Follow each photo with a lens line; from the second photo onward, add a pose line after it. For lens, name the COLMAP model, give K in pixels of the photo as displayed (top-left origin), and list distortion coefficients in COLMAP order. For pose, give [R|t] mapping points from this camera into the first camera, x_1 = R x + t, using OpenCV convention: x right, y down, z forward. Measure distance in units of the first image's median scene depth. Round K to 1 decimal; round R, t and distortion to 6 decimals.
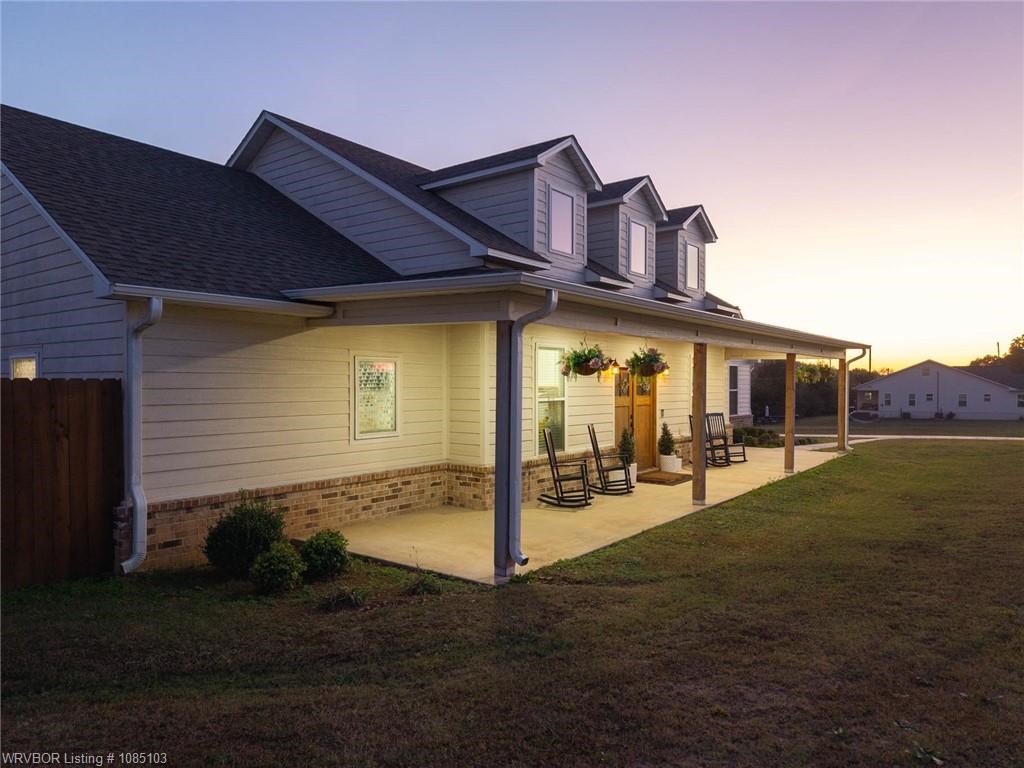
lens RADIAL K [[680.4, 0, 512.0], [0, 680.4, 384.0], [0, 0, 1]] dist [0.059842, -0.085301]
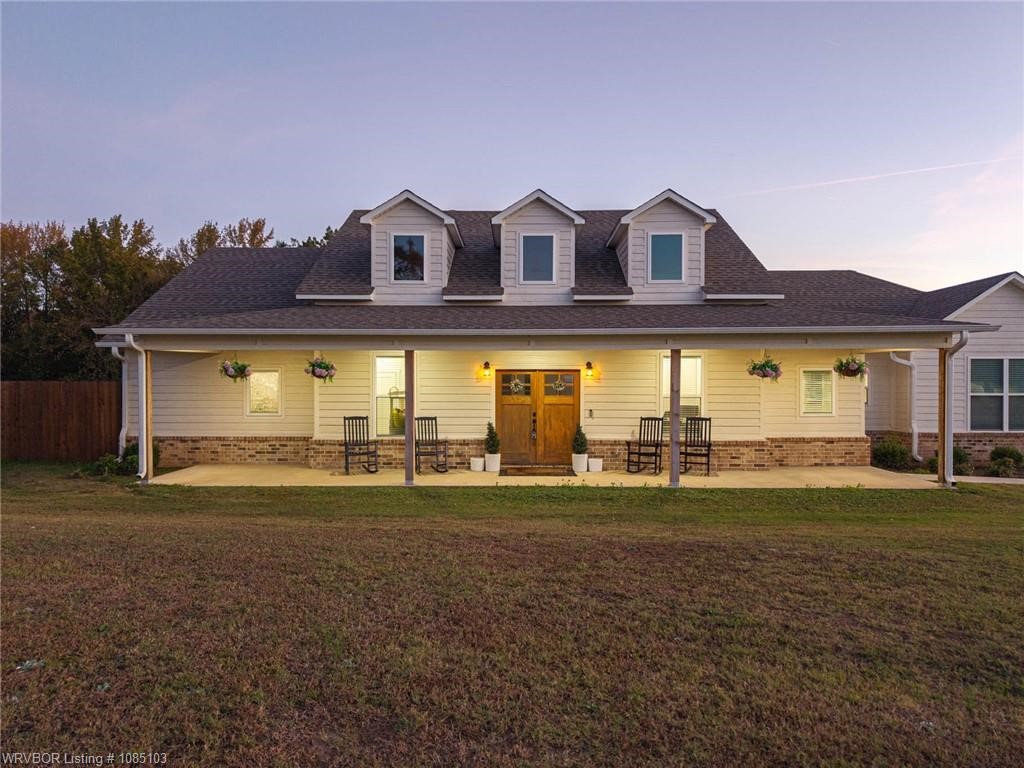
lens RADIAL K [[680.4, 0, 512.0], [0, 680.4, 384.0], [0, 0, 1]] dist [0.059842, -0.085301]
pose [[0.590018, -0.001405, -0.807389, 1.451276], [-0.002241, 0.999992, -0.003378, 0.004468], [0.807387, 0.003803, 0.590010, 0.475364]]
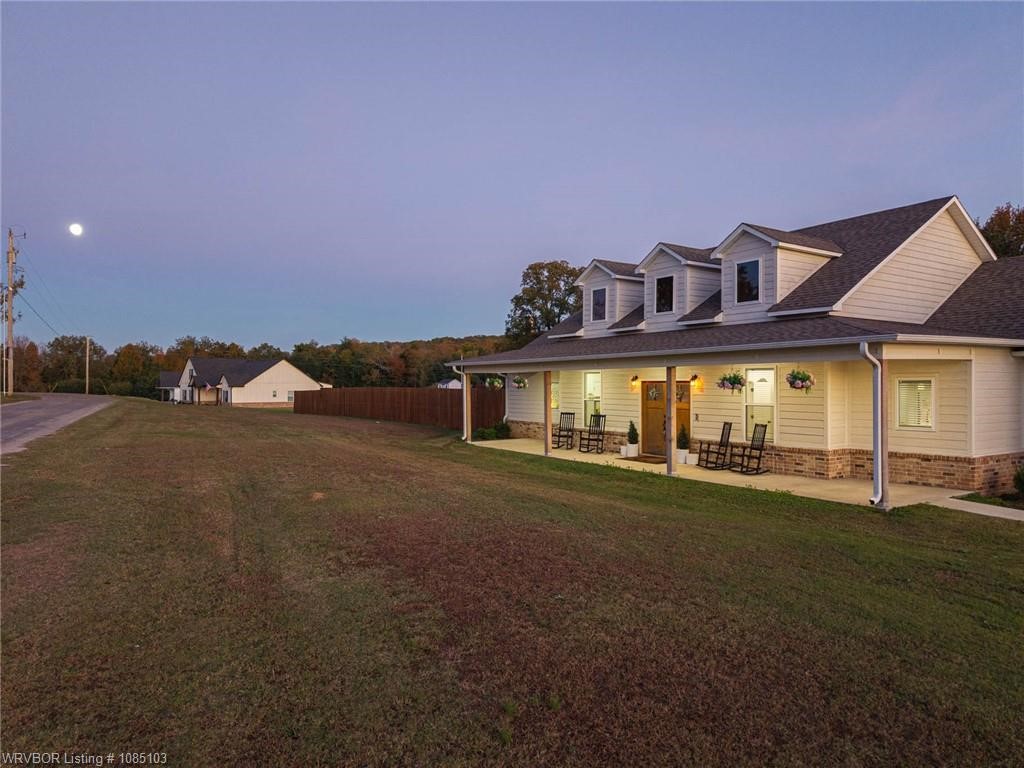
lens RADIAL K [[675.5, 0, 512.0], [0, 675.5, 384.0], [0, 0, 1]] dist [0.057652, -0.076385]
pose [[-0.343543, -0.004607, -0.939126, 2.232960], [-0.005768, 0.999979, -0.002796, -0.016900], [0.939119, 0.004456, -0.343563, 1.672645]]
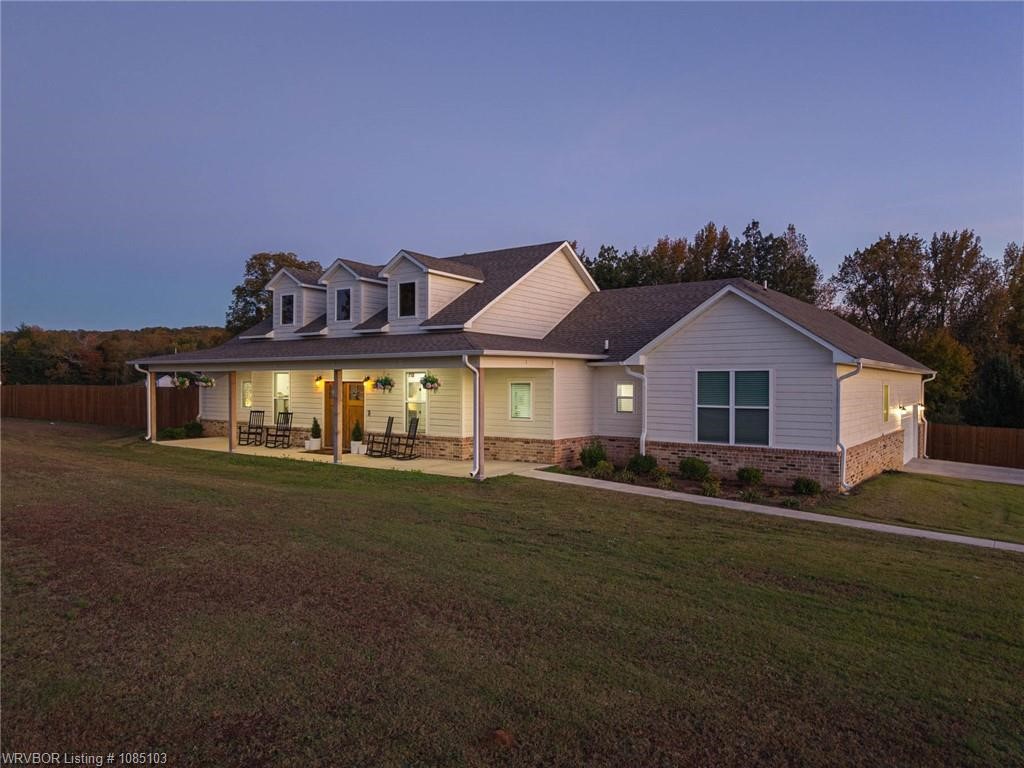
lens RADIAL K [[680.4, 0, 512.0], [0, 680.4, 384.0], [0, 0, 1]] dist [0.059842, -0.085301]
pose [[0.027178, -0.001863, -0.999629, 2.479532], [-0.009789, 0.999950, -0.002130, -0.026121], [0.999583, 0.009843, 0.027158, 1.899843]]
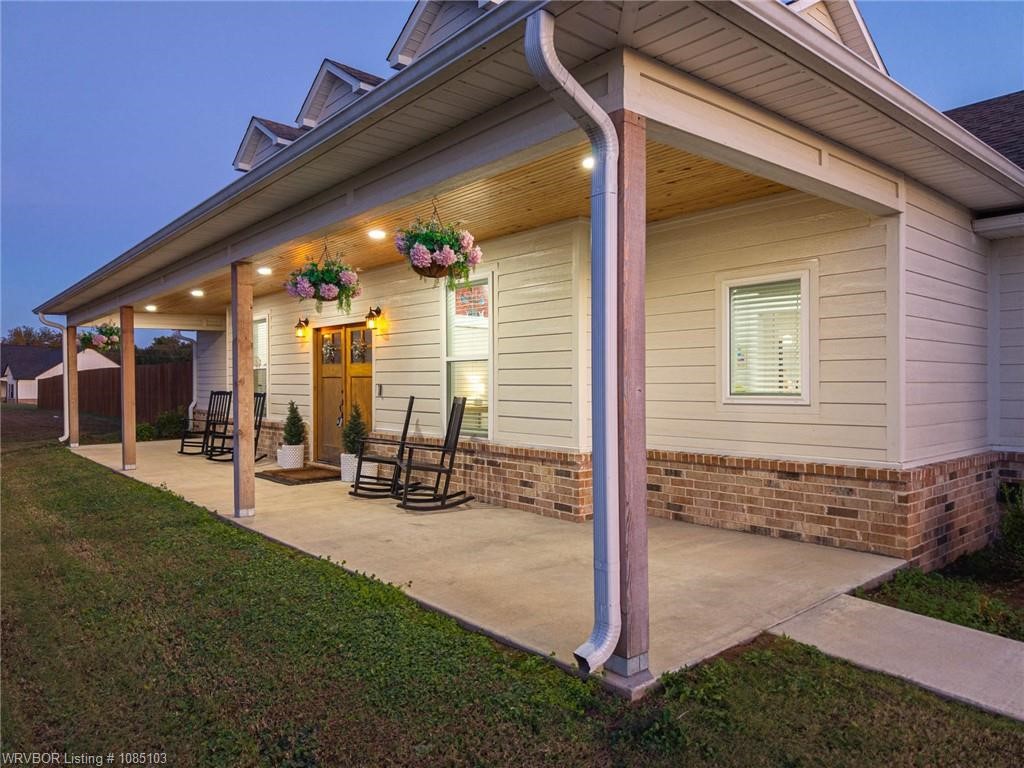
lens RADIAL K [[680.4, 0, 512.0], [0, 680.4, 384.0], [0, 0, 1]] dist [0.059842, -0.085301]
pose [[-0.202886, -0.003211, -0.979197, 1.221502], [-0.004898, 0.999985, -0.002264, 0.057294], [0.979190, 0.004337, -0.202899, 1.881826]]
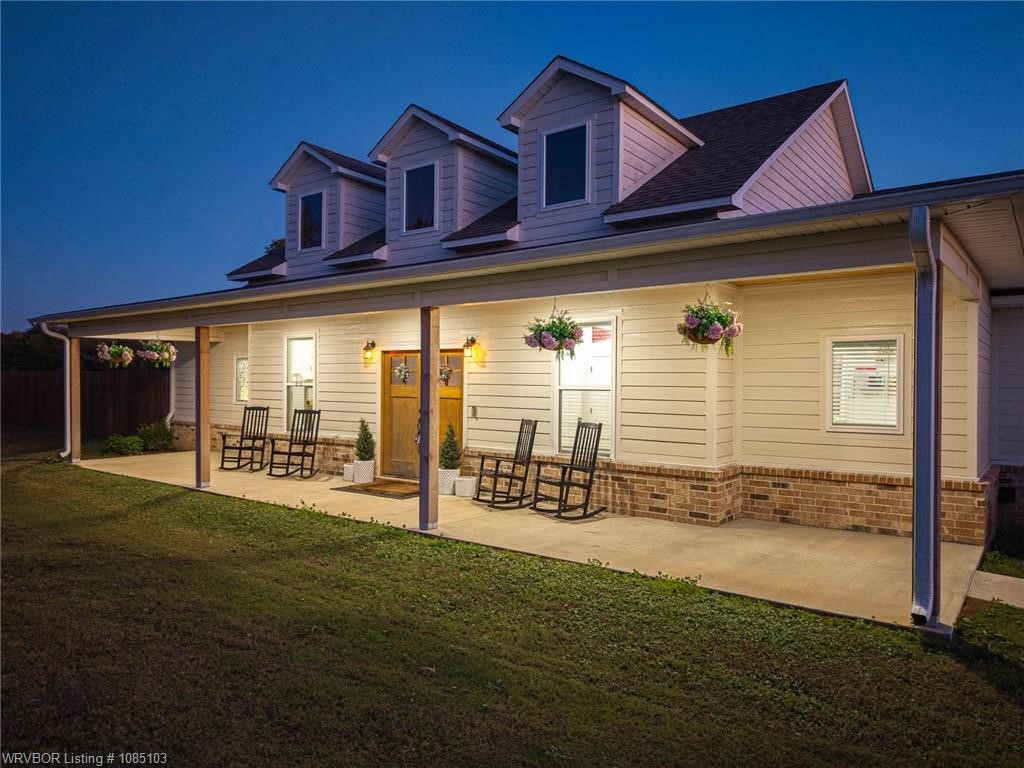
lens RADIAL K [[694.4, 0, 512.0], [0, 694.4, 384.0], [0, 0, 1]] dist [0.060709, -0.088299]
pose [[-0.009069, -0.002465, -0.999956, 1.400414], [-0.013048, 0.999912, -0.002347, 0.023613], [0.999874, 0.013026, -0.009101, 1.578492]]
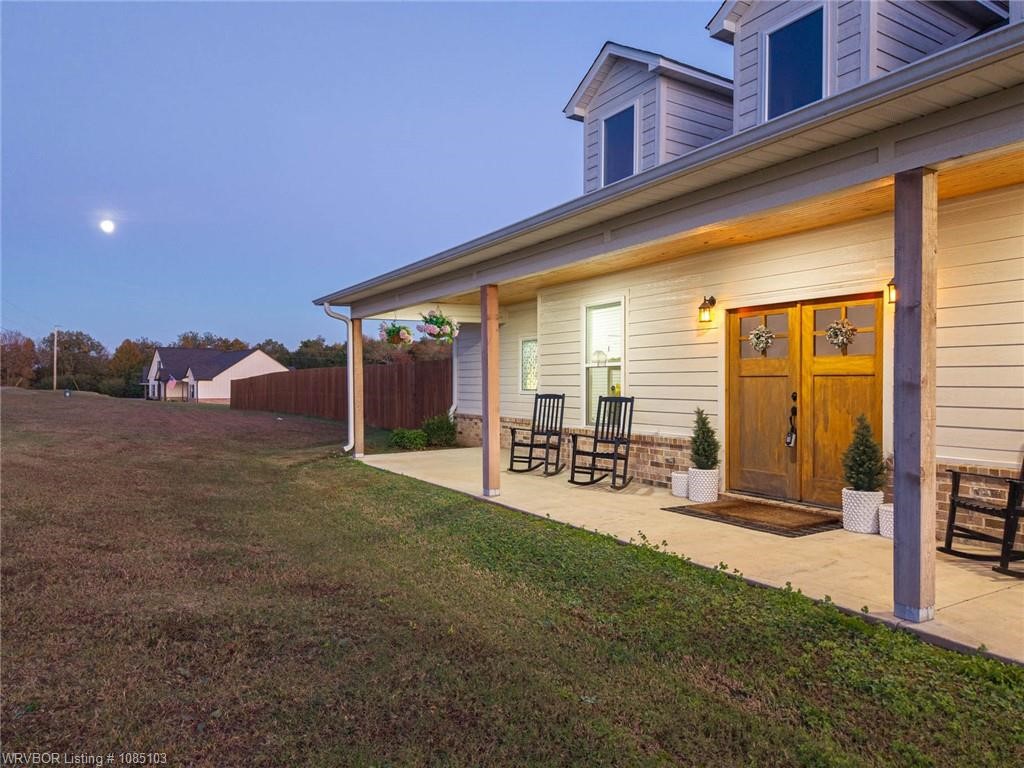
lens RADIAL K [[680.4, 0, 512.0], [0, 680.4, 384.0], [0, 0, 1]] dist [0.059842, -0.085301]
pose [[-0.369269, -0.004109, -0.929313, 1.049103], [-0.005979, 0.999980, -0.002046, 0.057717], [0.929303, 0.004801, -0.369286, 1.406218]]
